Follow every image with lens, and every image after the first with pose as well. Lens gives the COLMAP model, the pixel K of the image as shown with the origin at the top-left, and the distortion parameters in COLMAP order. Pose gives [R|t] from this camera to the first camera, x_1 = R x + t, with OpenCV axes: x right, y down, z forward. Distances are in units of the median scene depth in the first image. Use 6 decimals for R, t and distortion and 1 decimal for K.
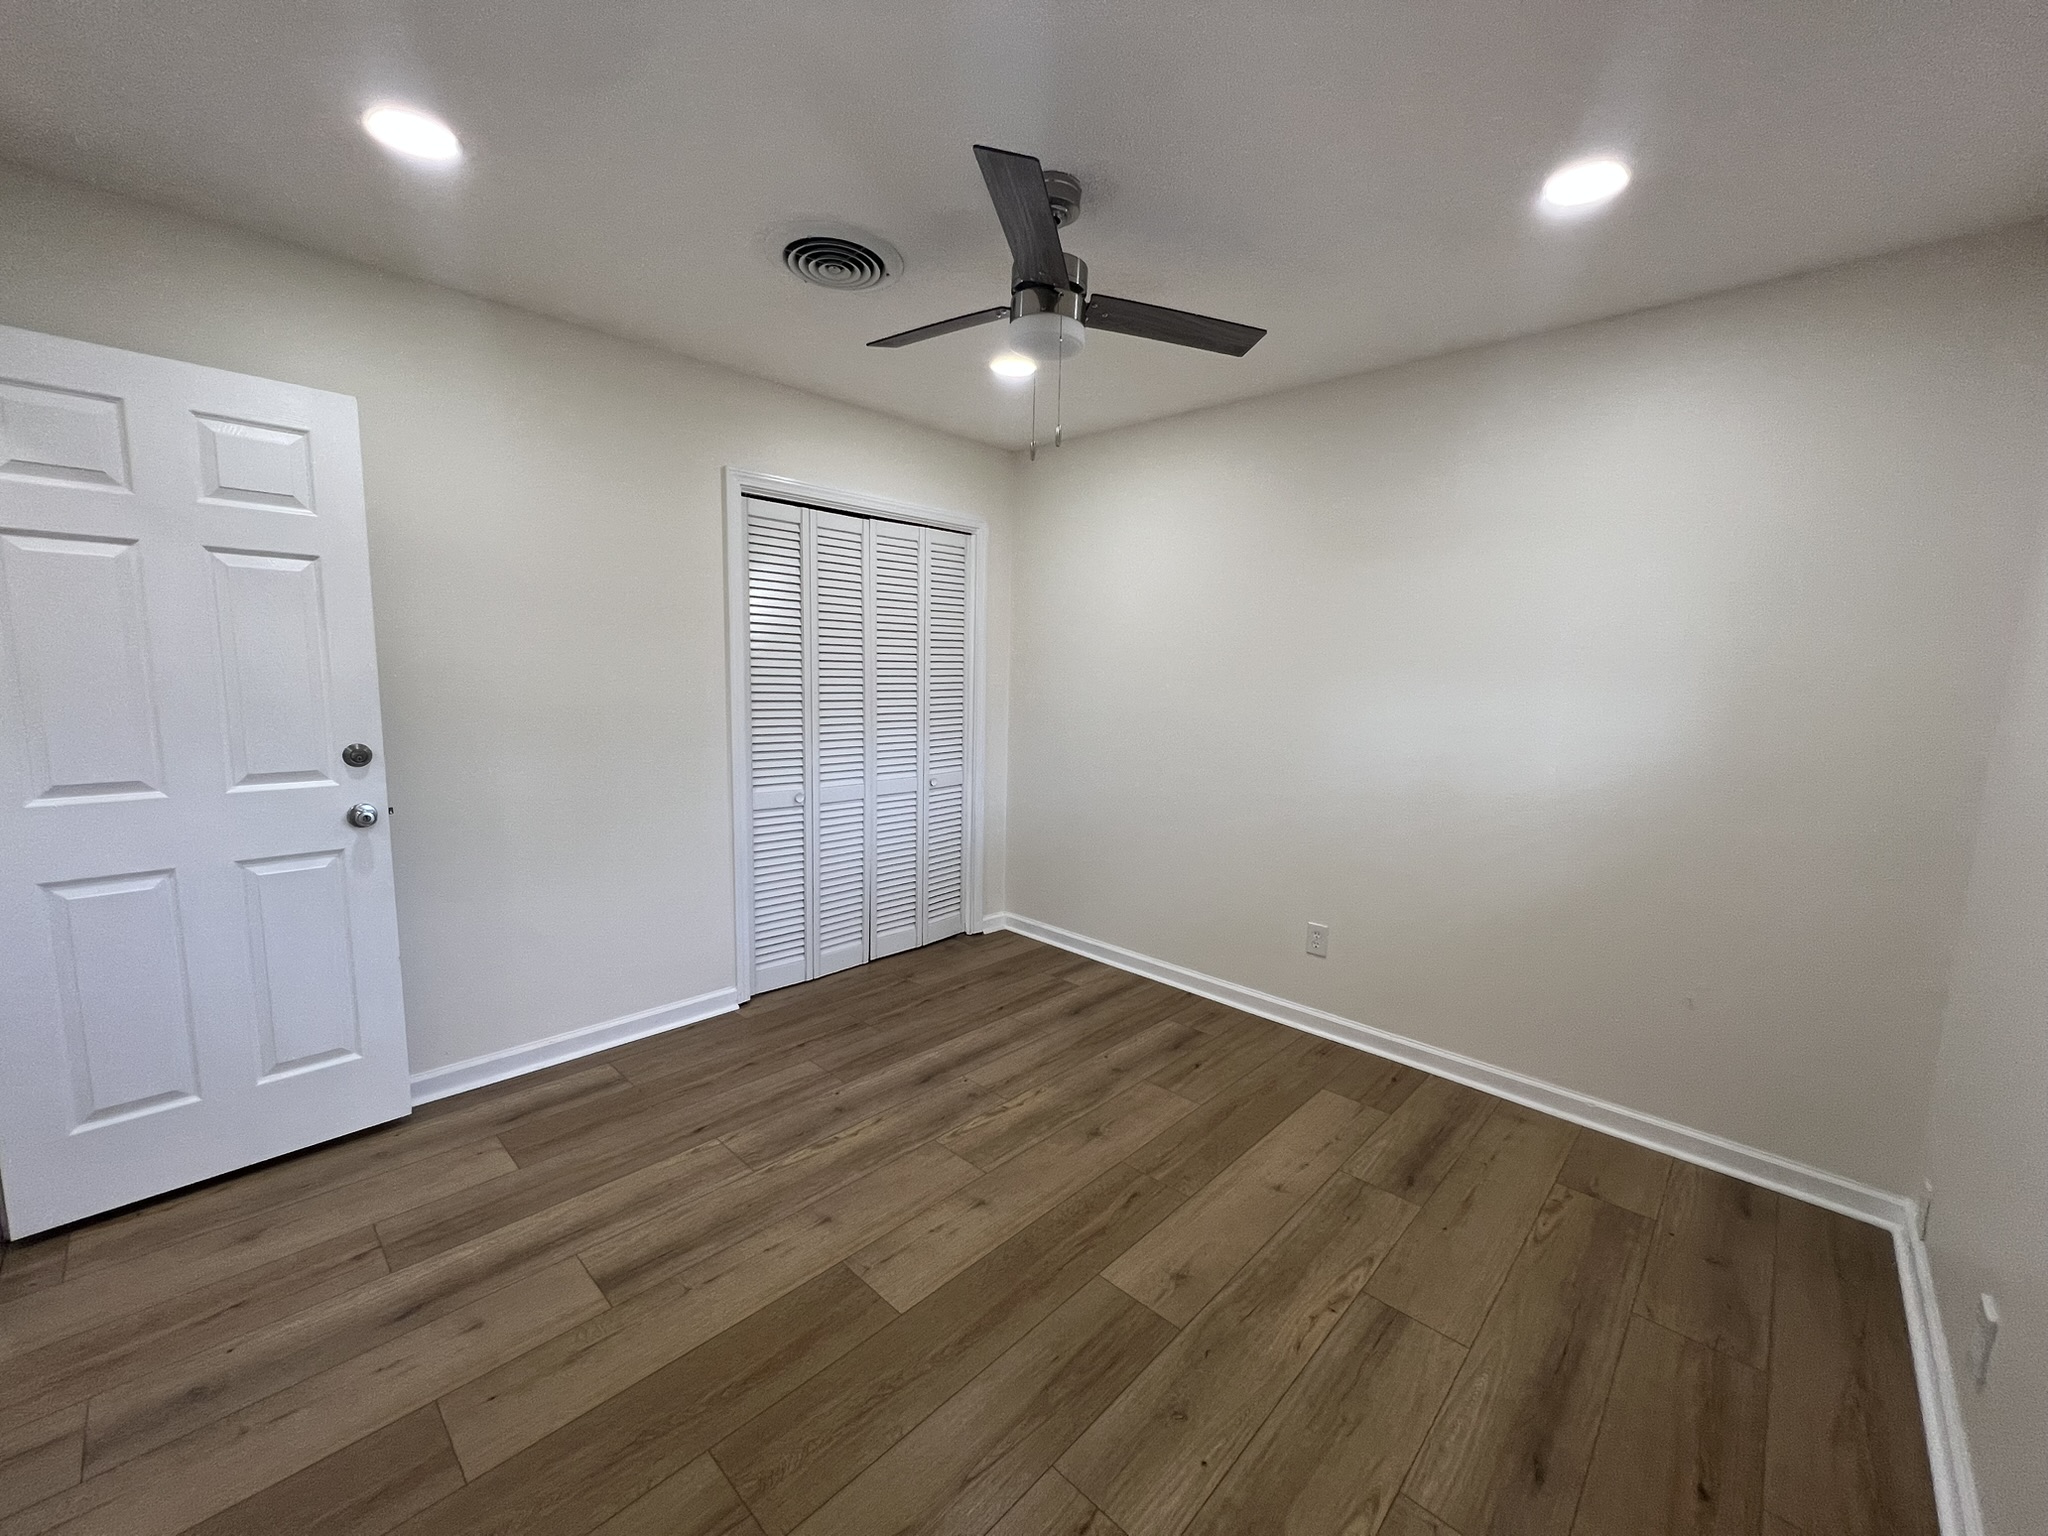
lens RADIAL K [[818.0, 0, 1026.9], [0, 818.0, 766.3], [0, 0, 1]] dist [-0.006954, 0.000127]
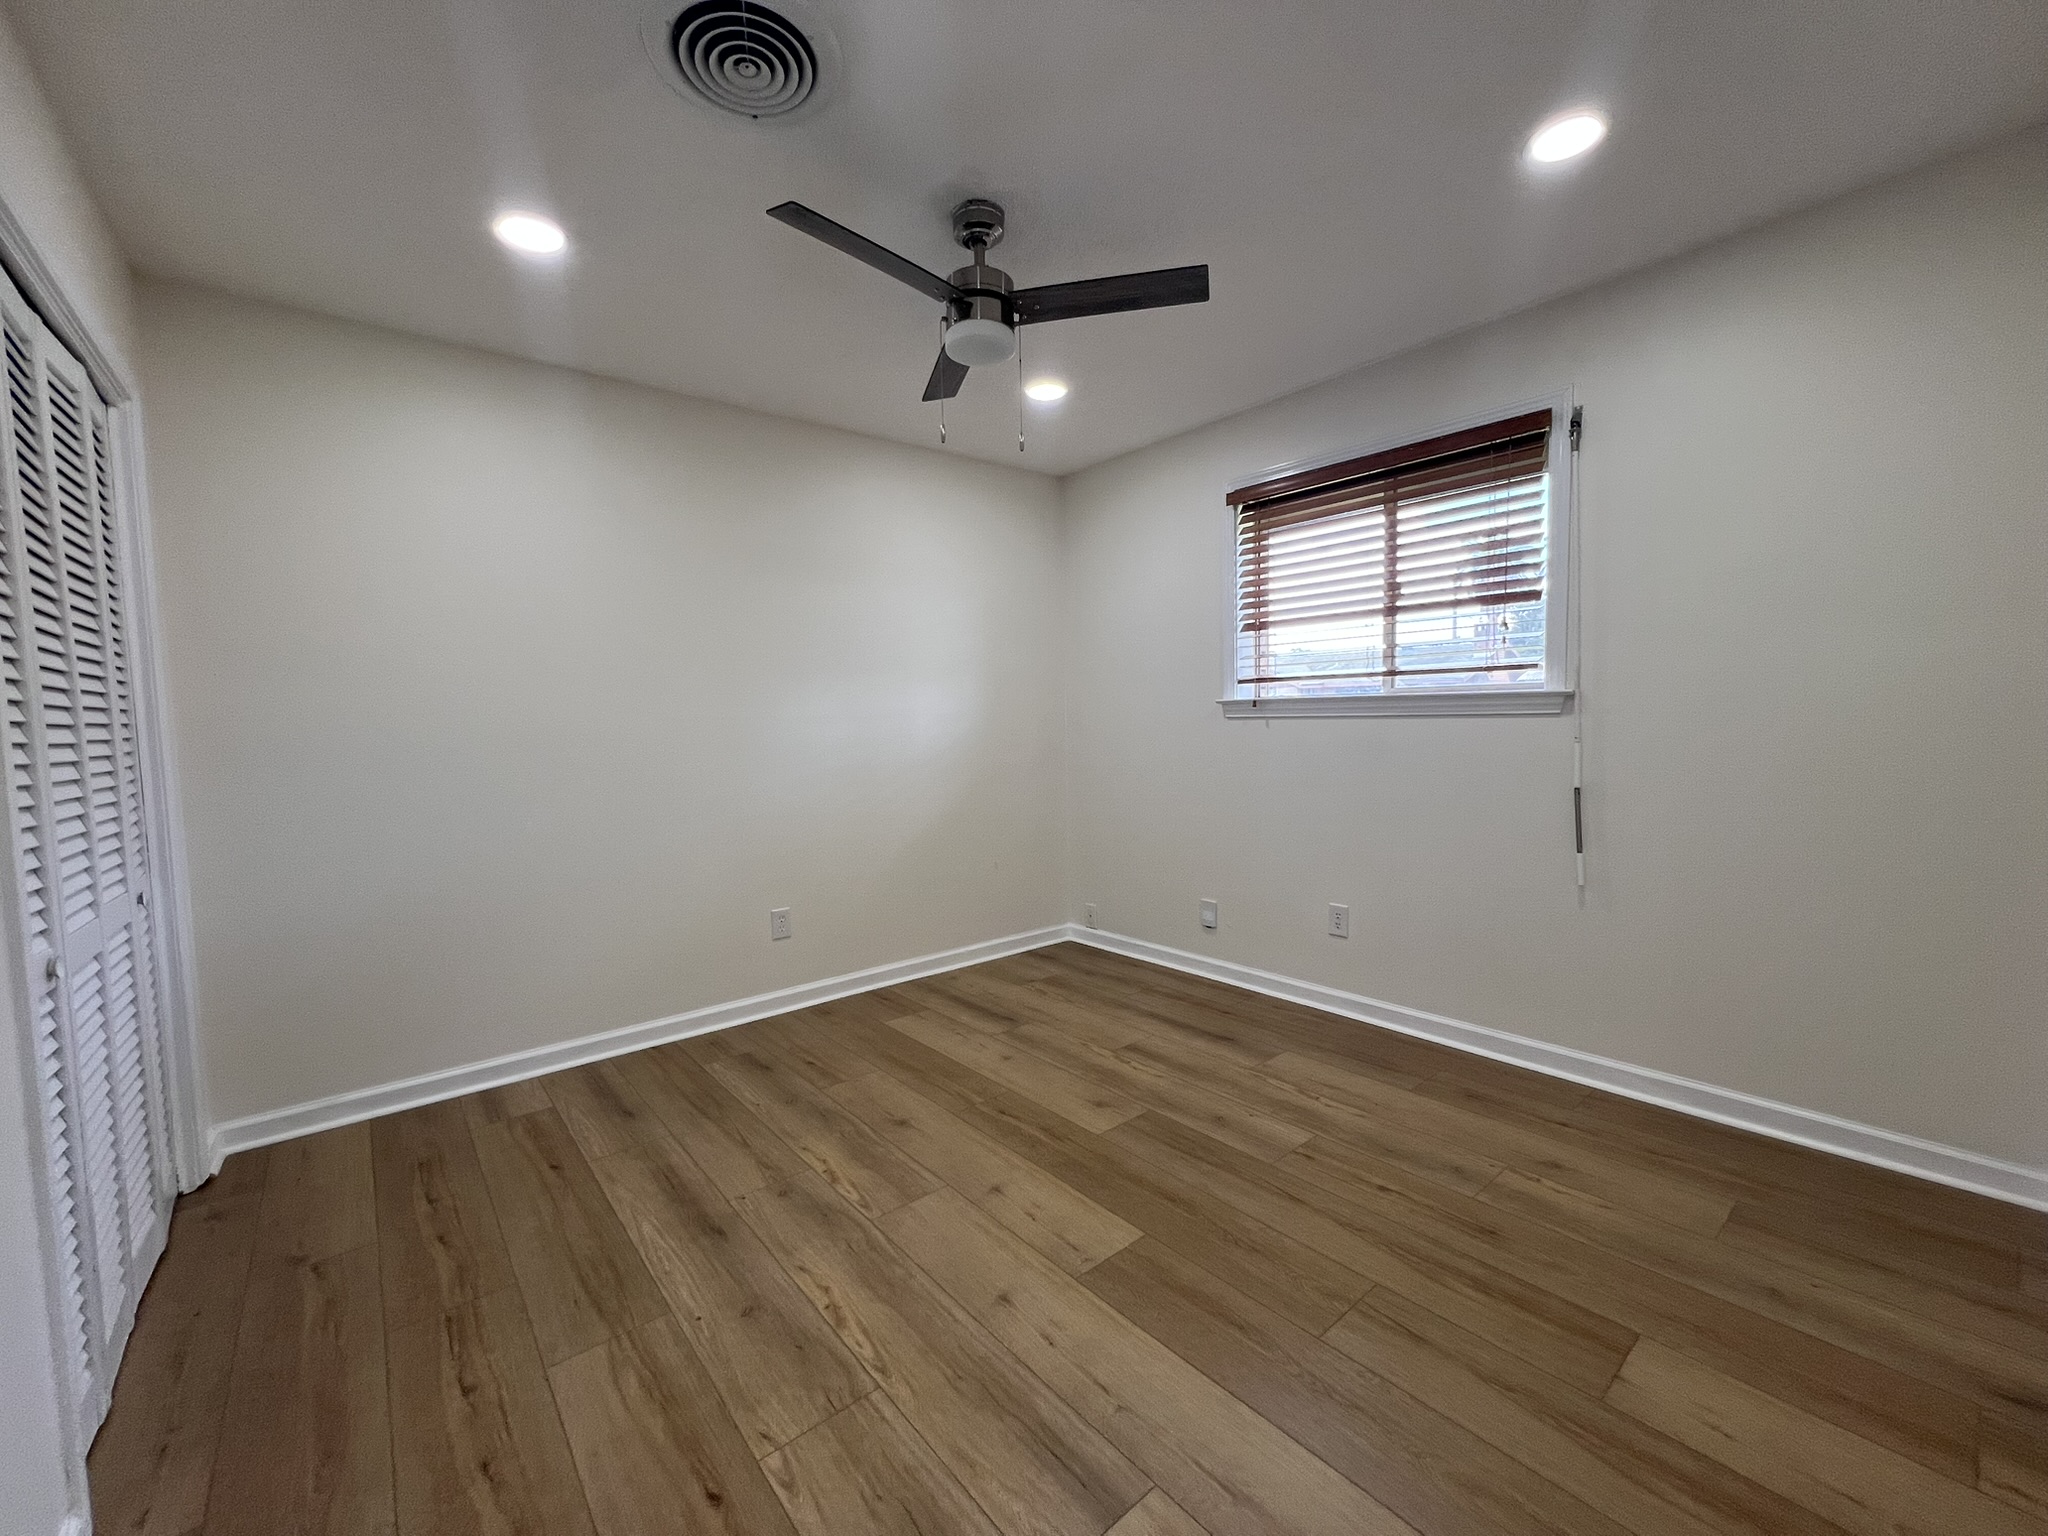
lens RADIAL K [[821.3, 0, 1026.8], [0, 821.3, 772.0], [0, 0, 1]] dist [-0.000091, 0.000642]
pose [[0.116591, -0.091309, 0.988974, -0.888969], [0.149094, 0.986090, 0.073466, -0.021256], [-0.981925, 0.138884, 0.128583, 0.698671]]
